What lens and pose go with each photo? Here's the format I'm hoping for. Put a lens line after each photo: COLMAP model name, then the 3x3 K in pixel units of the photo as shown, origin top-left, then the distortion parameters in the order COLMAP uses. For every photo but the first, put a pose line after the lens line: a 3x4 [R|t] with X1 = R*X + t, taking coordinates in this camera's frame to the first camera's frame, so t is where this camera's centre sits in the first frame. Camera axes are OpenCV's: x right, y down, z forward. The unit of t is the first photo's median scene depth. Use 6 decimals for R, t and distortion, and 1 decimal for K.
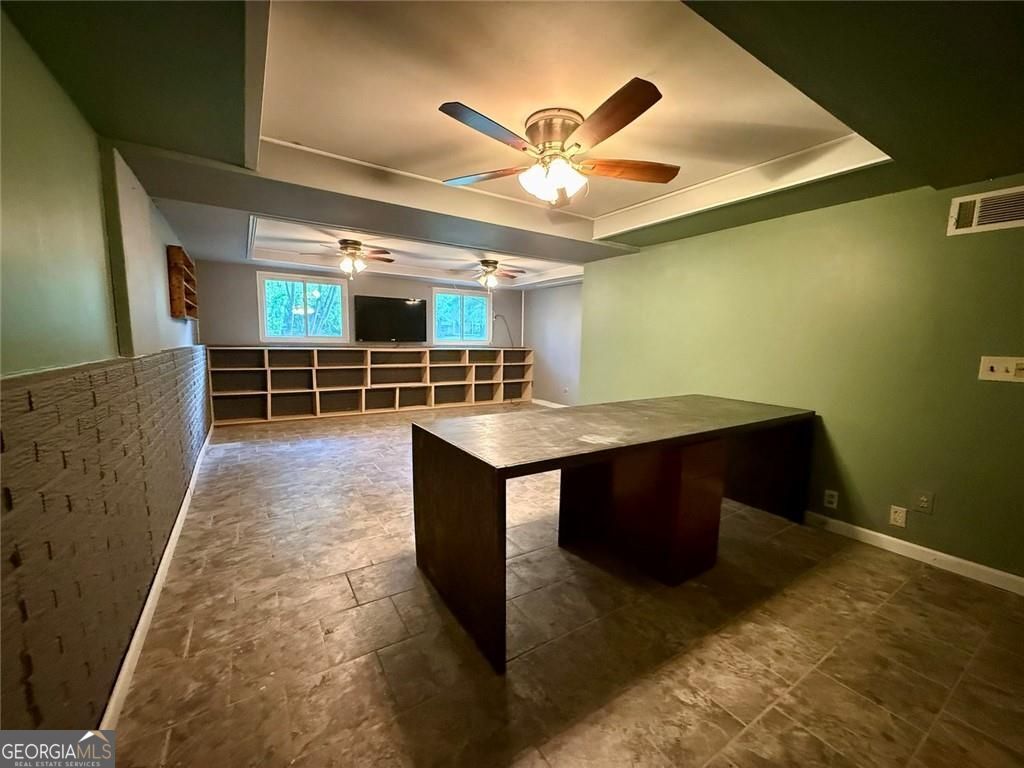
lens RADIAL K [[410.8, 0, 509.7], [0, 410.8, 383.9], [0, 0, 1]] dist [-0.001614, -0.000275]
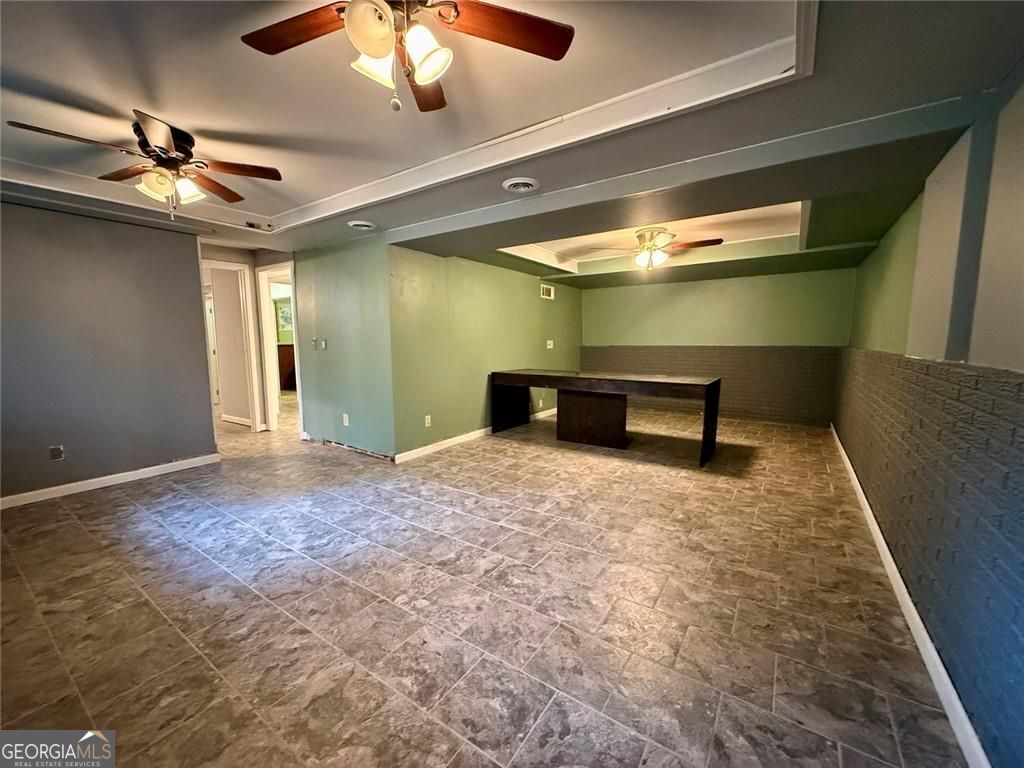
lens RADIAL K [[410.8, 0, 509.7], [0, 410.8, 383.9], [0, 0, 1]] dist [-0.001614, -0.000275]
pose [[-0.388461, -0.116294, 0.914097, -1.174249], [0.094162, 0.981801, 0.164923, -0.216786], [-0.916641, 0.150140, -0.370441, 1.876847]]
